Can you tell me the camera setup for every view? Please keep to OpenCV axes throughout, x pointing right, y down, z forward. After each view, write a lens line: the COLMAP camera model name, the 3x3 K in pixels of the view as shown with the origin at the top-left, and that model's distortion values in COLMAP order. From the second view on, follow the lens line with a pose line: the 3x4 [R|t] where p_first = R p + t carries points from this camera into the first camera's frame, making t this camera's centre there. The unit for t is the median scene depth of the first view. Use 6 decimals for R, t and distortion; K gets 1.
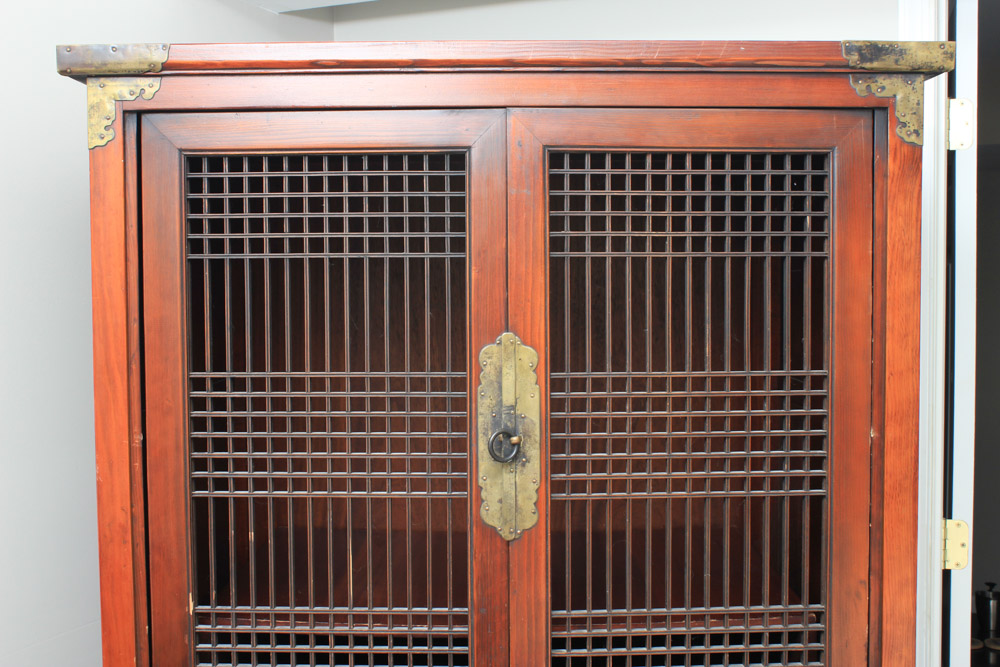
lens RADIAL K [[1236.4, 0, 501.2], [0, 1236.4, 329.7], [0, 0, 1]] dist [-0.043540, 0.000000]
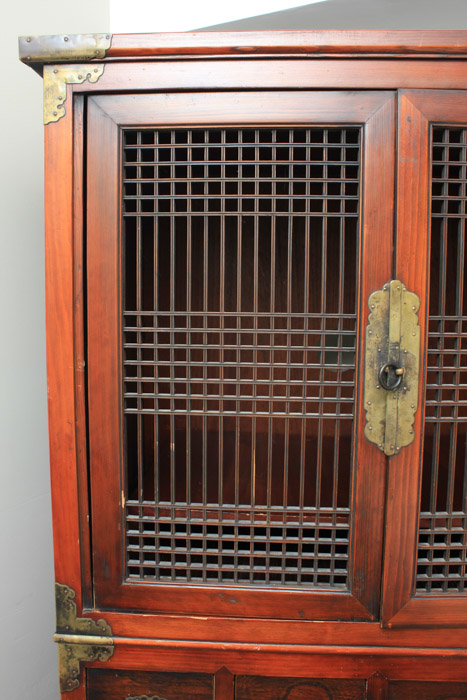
lens RADIAL K [[634.1, 0, 227.8], [0, 634.1, 344.7], [0, 0, 1]] dist [-0.079975, 0.000000]
pose [[0.998917, 0.018792, -0.042561, -0.124766], [-0.016803, 0.998772, 0.046598, 0.037498], [0.043384, -0.045832, 0.998007, 0.386093]]
